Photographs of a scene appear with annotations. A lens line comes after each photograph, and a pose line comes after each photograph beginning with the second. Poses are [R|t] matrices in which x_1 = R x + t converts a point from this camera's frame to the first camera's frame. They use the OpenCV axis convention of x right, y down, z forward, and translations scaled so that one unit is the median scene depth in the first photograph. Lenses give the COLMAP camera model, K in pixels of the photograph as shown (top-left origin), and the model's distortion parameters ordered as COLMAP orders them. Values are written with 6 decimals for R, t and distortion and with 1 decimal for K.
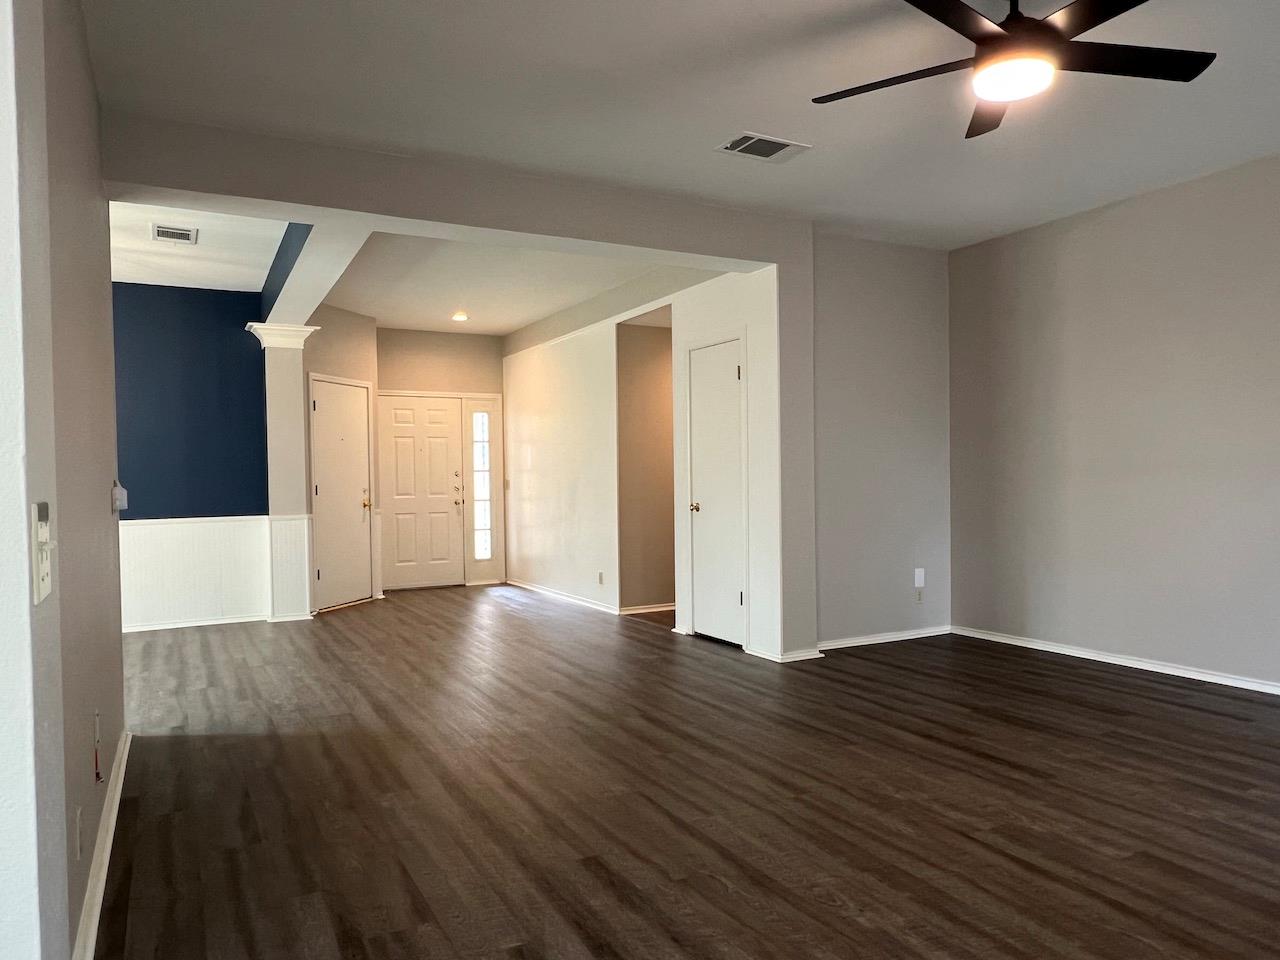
lens RADIAL K [[865.1, 0, 639.2], [0, 865.1, 488.1], [0, 0, 1]] dist [-0.001510, 0.004881]
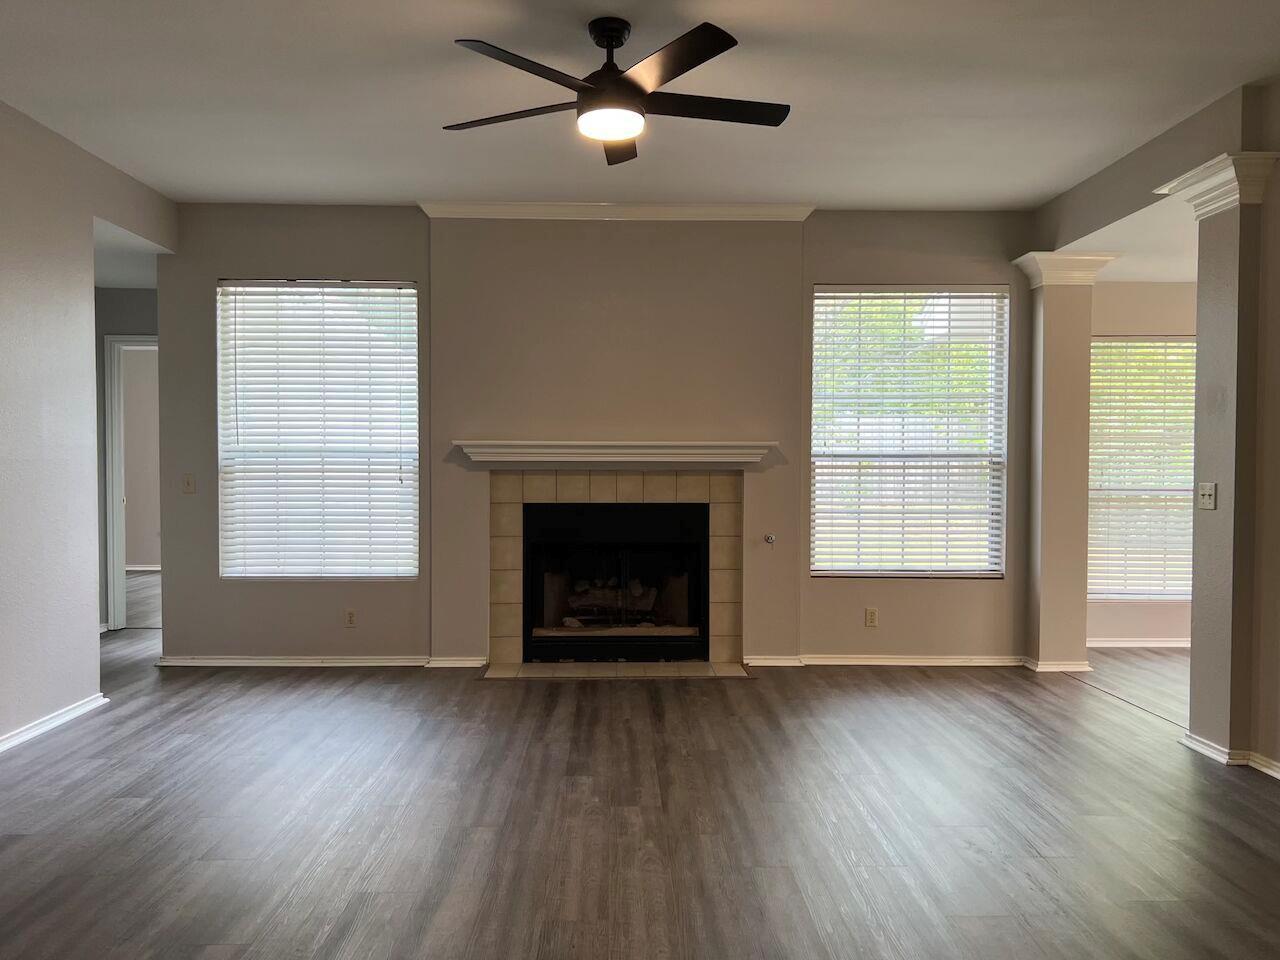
lens RADIAL K [[973.6, 0, 635.9], [0, 973.6, 483.3], [0, 0, 1]] dist [0.059940, -0.003668]
pose [[-0.885902, 0.002368, 0.463867, -0.110179], [0.017337, 0.999457, 0.028008, -0.033123], [-0.463549, 0.032855, -0.885462, 1.286139]]
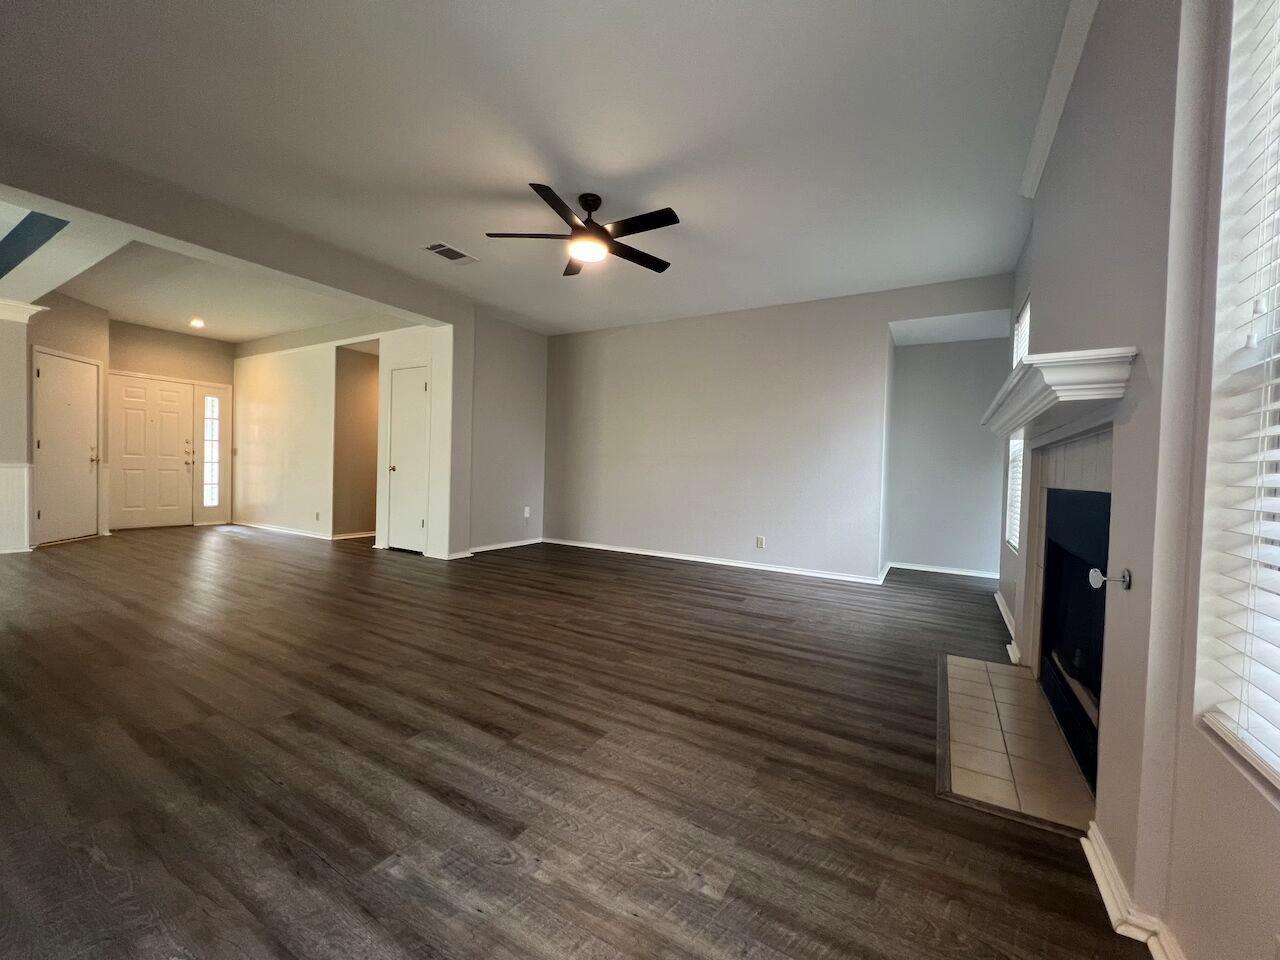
lens RADIAL K [[511.2, 0, 638.9], [0, 511.2, 481.5], [0, 0, 1]] dist [0.003665, 0.000057]
pose [[0.856744, 0.027956, 0.514983, -0.041627], [-0.034590, 0.999396, 0.003291, 0.036015], [-0.514580, -0.020633, 0.857194, -0.061086]]
